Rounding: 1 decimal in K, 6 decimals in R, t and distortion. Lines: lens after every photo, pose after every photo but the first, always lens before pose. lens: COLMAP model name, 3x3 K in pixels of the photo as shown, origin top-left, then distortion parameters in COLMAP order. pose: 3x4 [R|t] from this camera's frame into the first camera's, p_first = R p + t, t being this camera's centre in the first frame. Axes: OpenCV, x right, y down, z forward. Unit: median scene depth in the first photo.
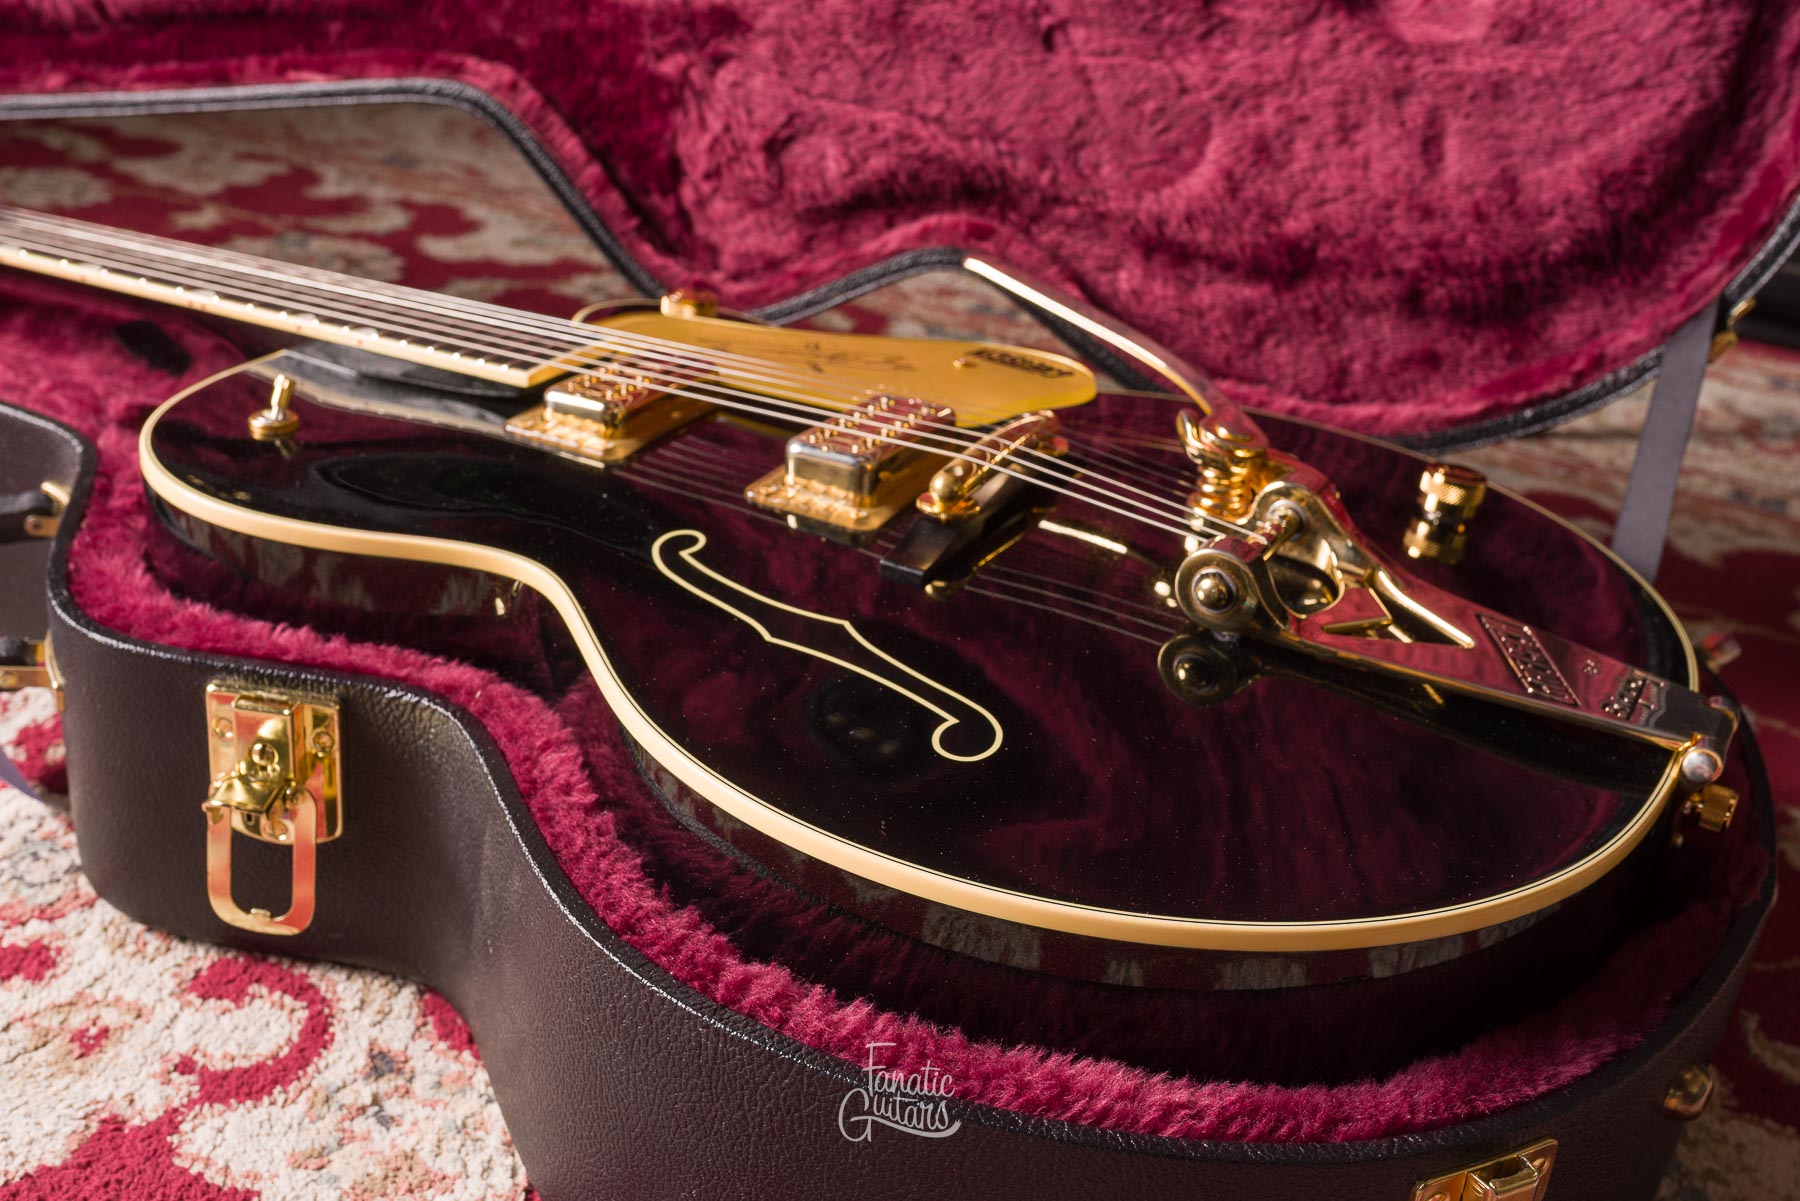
lens RADIAL K [[1974.6, 0, 900.9], [0, 1974.6, 656.7], [0, 0, 1]] dist [-0.003026, 0.011024]
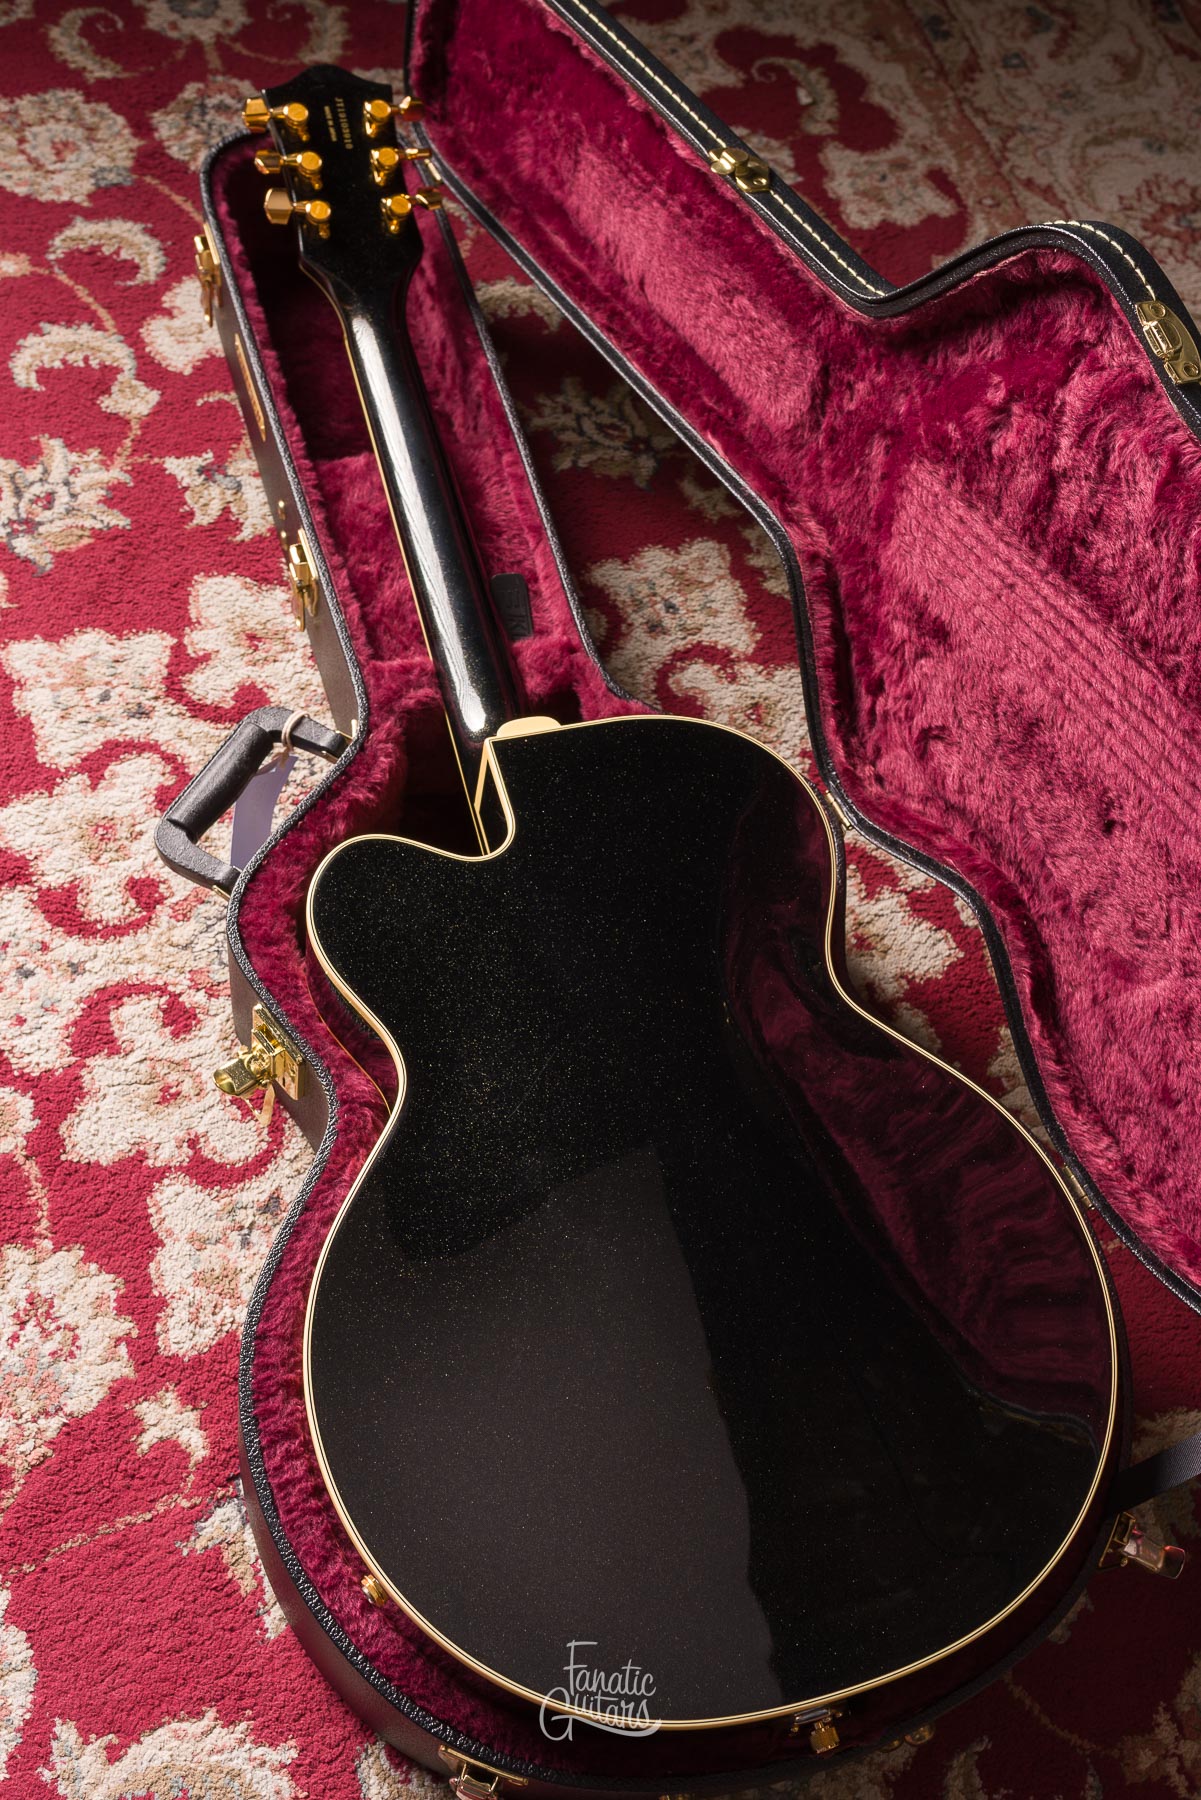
lens RADIAL K [[1844.2, 0, 626.6], [0, 1844.2, 941.7], [0, 0, 1]] dist [-0.002100, 0.001693]
pose [[0.715627, 0.616731, -0.327903, 0.294964], [-0.400725, 0.747017, 0.530458, -0.790126], [0.572099, -0.248211, 0.781725, -0.053705]]
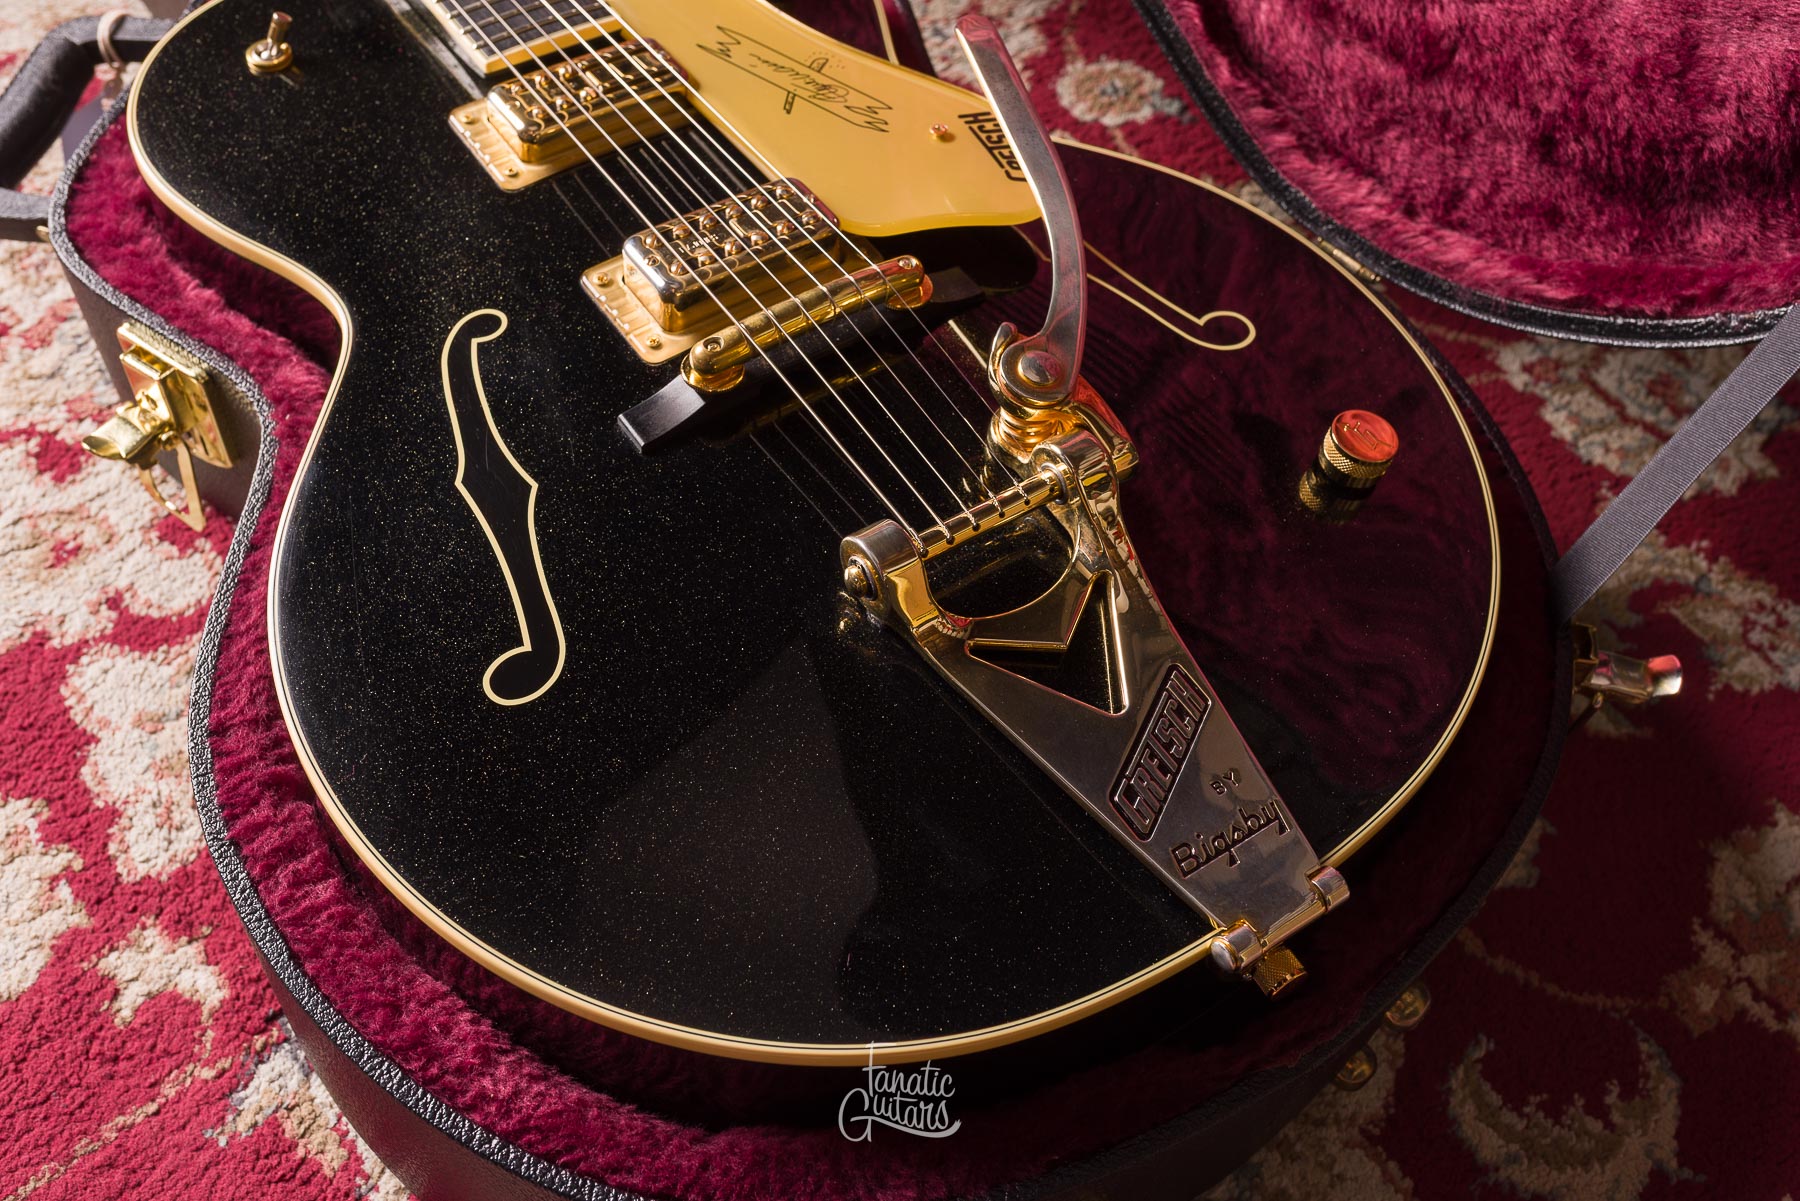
lens RADIAL K [[1749.5, 0, 899.0], [0, 1749.5, 600.8], [0, 0, 1]] dist [-0.001737, 0.001298]
pose [[0.888479, 0.352117, -0.294310, 0.320528], [-0.199898, 0.874220, 0.442470, -0.302267], [0.413093, -0.334293, 0.847114, 0.205884]]
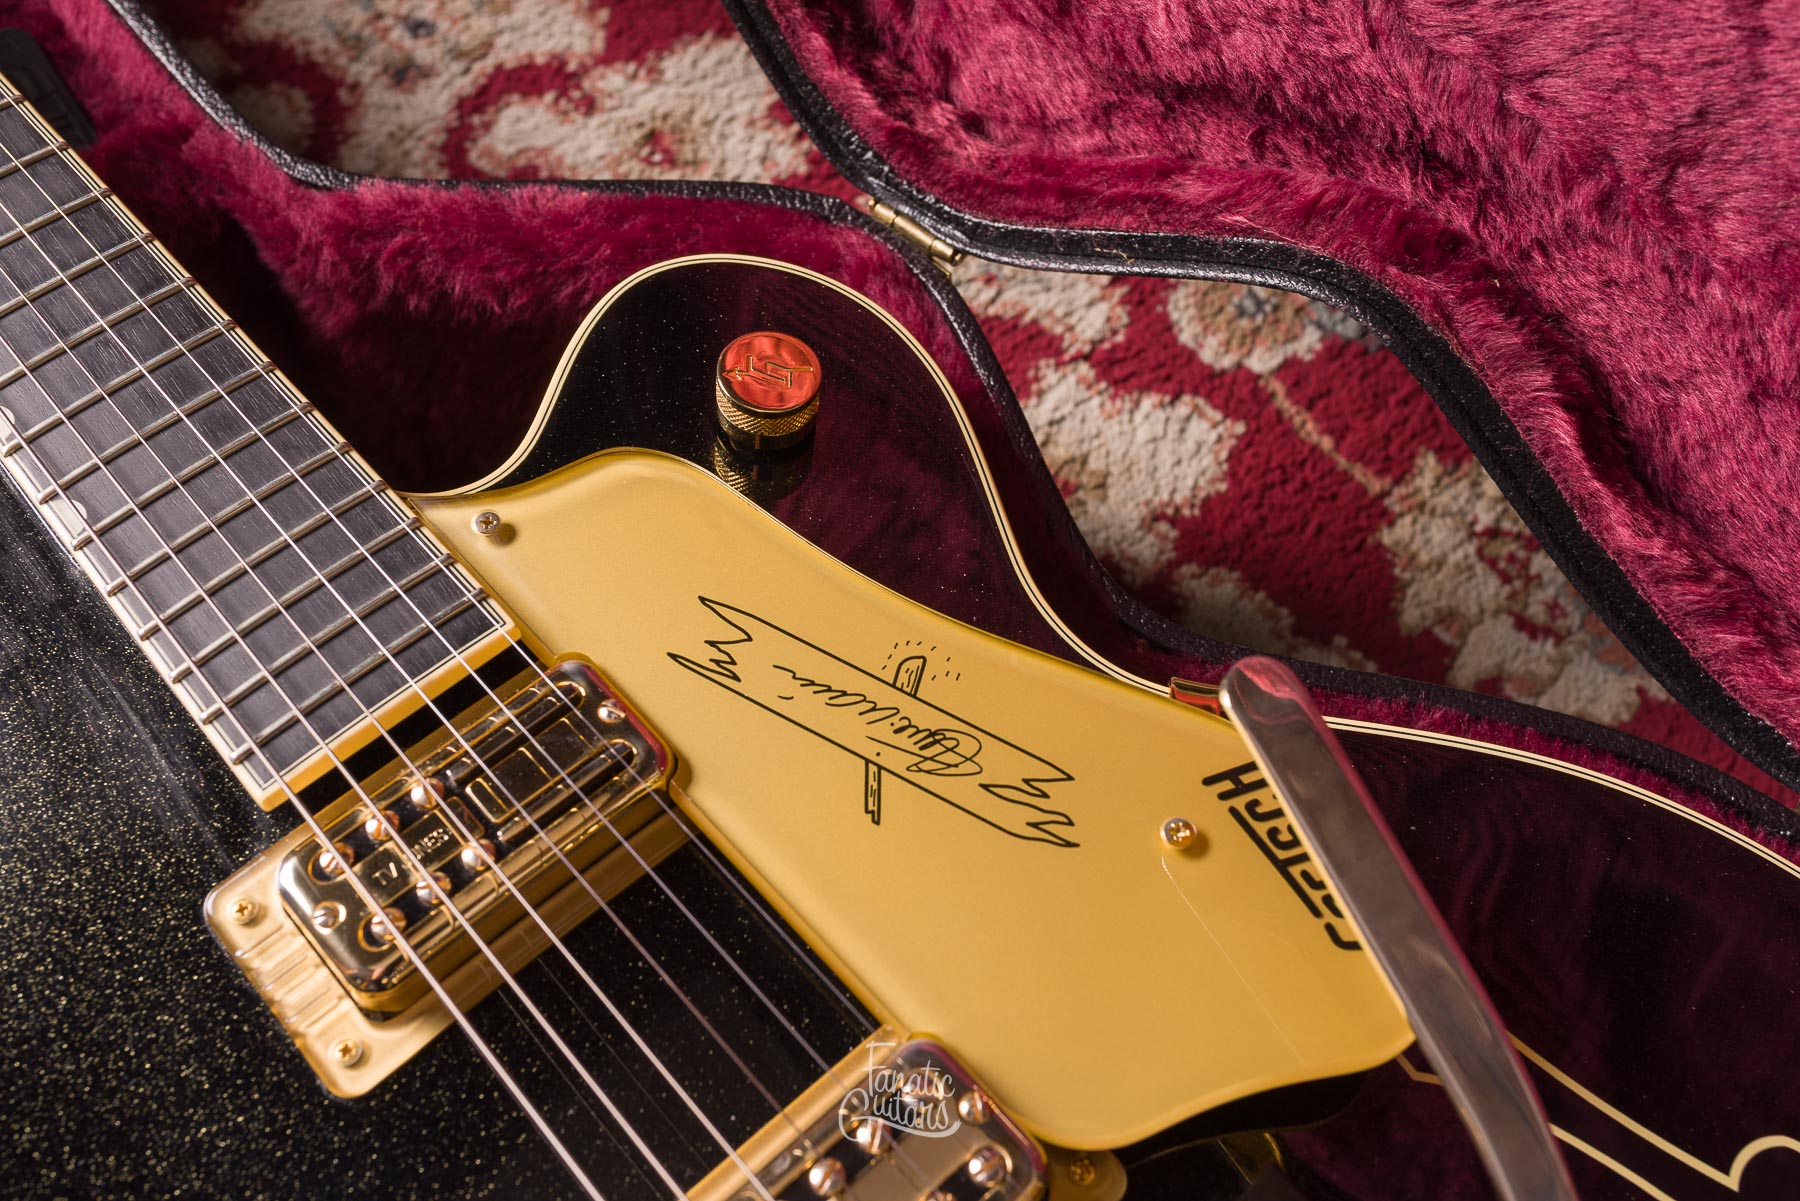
lens RADIAL K [[1777.7, 0, 898.2], [0, 1777.7, 602.1], [0, 0, 1]] dist [0.004172, -0.006408]
pose [[0.937950, 0.278257, -0.206938, 0.038699], [-0.126699, 0.830486, 0.542439, -0.400564], [0.322797, -0.482562, 0.814209, 0.625187]]
